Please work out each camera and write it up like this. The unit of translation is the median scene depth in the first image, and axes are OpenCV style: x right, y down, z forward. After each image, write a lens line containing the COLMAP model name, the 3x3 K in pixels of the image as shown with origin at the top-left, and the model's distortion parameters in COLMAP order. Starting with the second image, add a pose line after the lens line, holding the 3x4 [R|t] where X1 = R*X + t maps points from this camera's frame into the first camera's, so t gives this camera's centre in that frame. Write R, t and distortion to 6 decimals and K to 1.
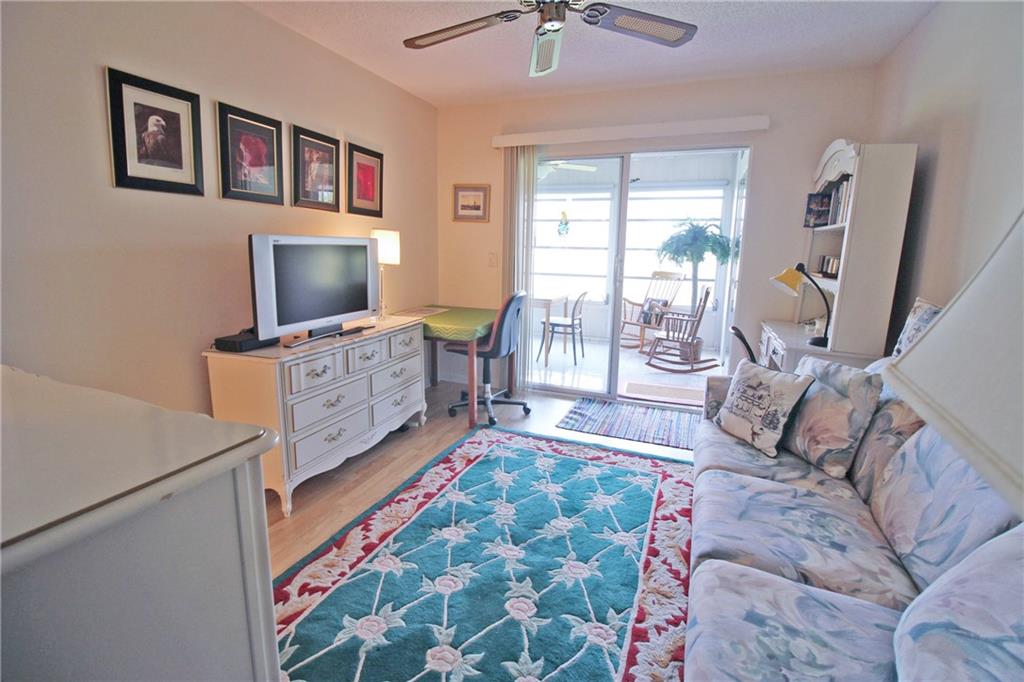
lens RADIAL K [[476.5, 0, 512.6], [0, 476.5, 321.6], [0, 0, 1]] dist [0.002229, -0.013848]
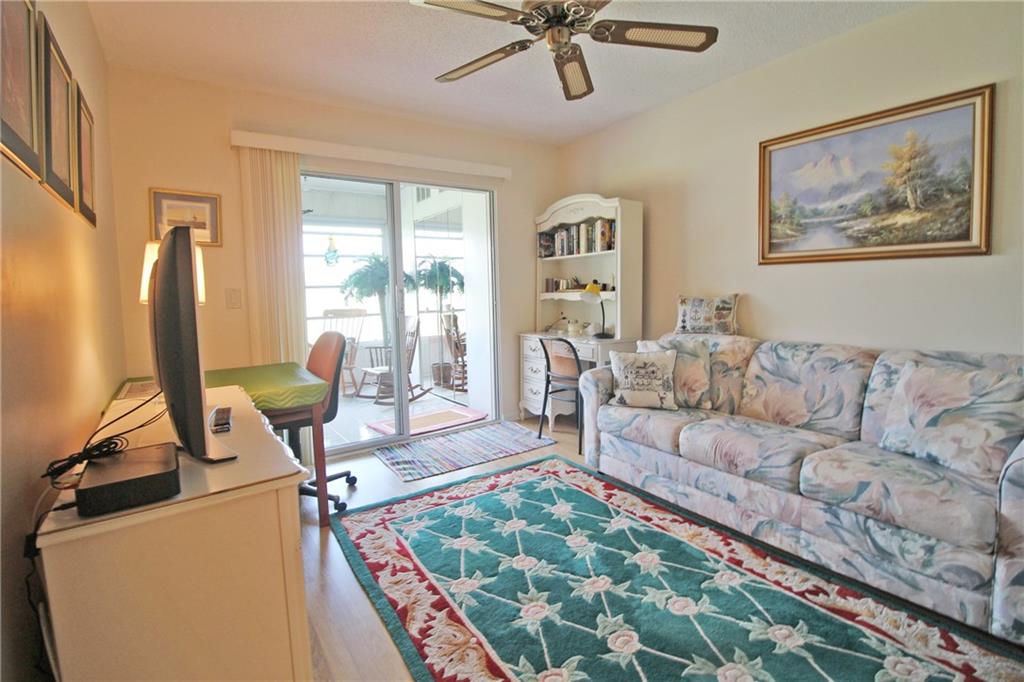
lens RADIAL K [[472.9, 0, 514.9], [0, 472.9, 328.0], [0, 0, 1]] dist [0.001012, -0.013728]
pose [[0.558223, -0.100323, 0.823603, -0.631314], [0.170404, 0.985364, 0.004530, -0.030697], [-0.812004, 0.137816, 0.567148, 0.425581]]
